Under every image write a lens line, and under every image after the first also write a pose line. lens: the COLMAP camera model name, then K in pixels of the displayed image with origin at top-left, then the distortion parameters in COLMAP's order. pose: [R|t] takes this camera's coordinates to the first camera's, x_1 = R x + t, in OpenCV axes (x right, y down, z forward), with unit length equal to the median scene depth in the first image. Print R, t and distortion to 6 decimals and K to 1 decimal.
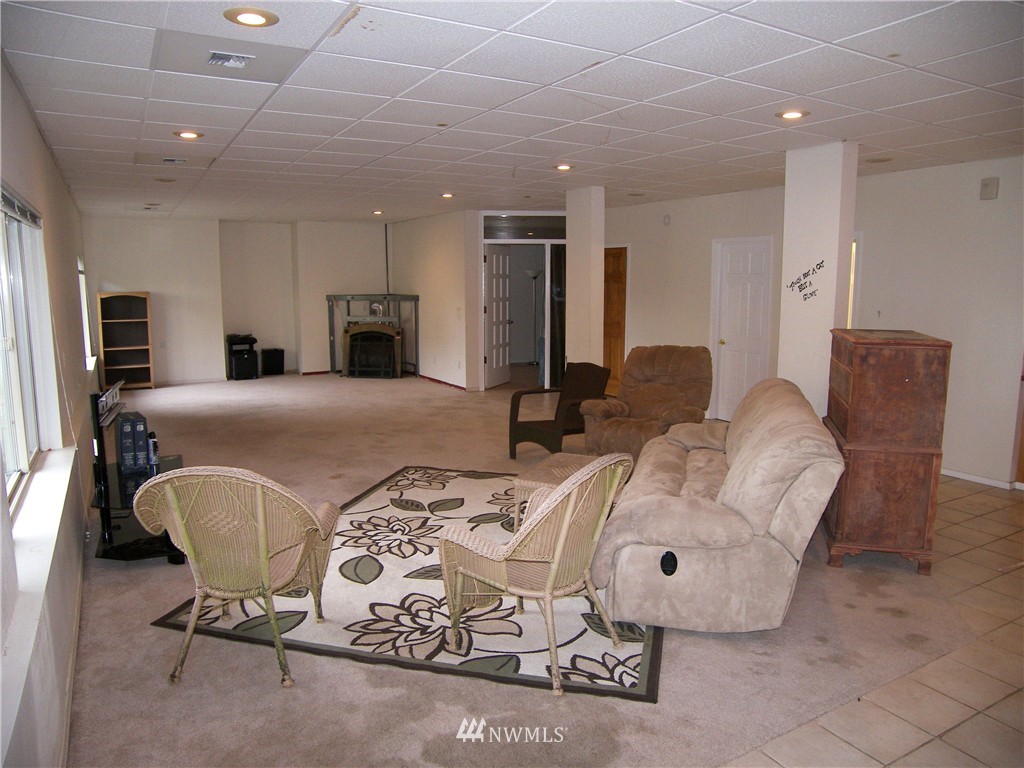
lens RADIAL K [[715.9, 0, 515.3], [0, 715.9, 381.7], [0, 0, 1]] dist [-0.075615, -0.001267]
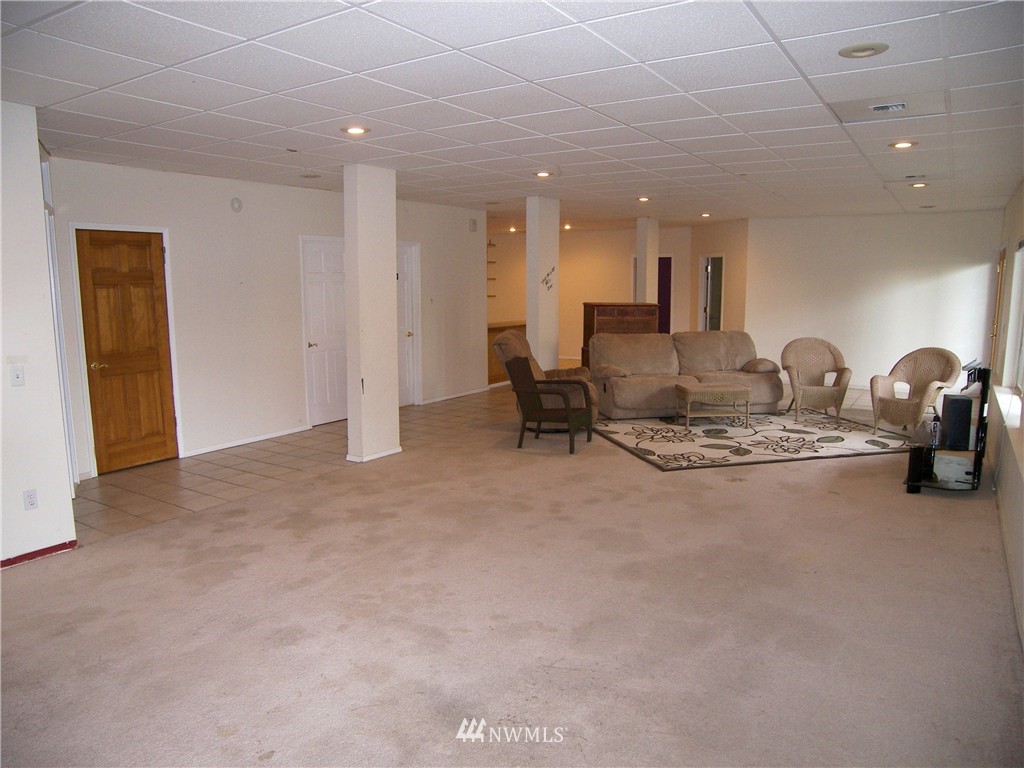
lens RADIAL K [[715.9, 0, 513.9], [0, 715.9, 385.1], [0, 0, 1]] dist [-0.075615, -0.001267]
pose [[-0.467949, -0.120453, 0.875508, -0.964332], [0.132303, 0.969956, 0.204162, -0.234099], [-0.873796, 0.211370, -0.437953, 1.714776]]
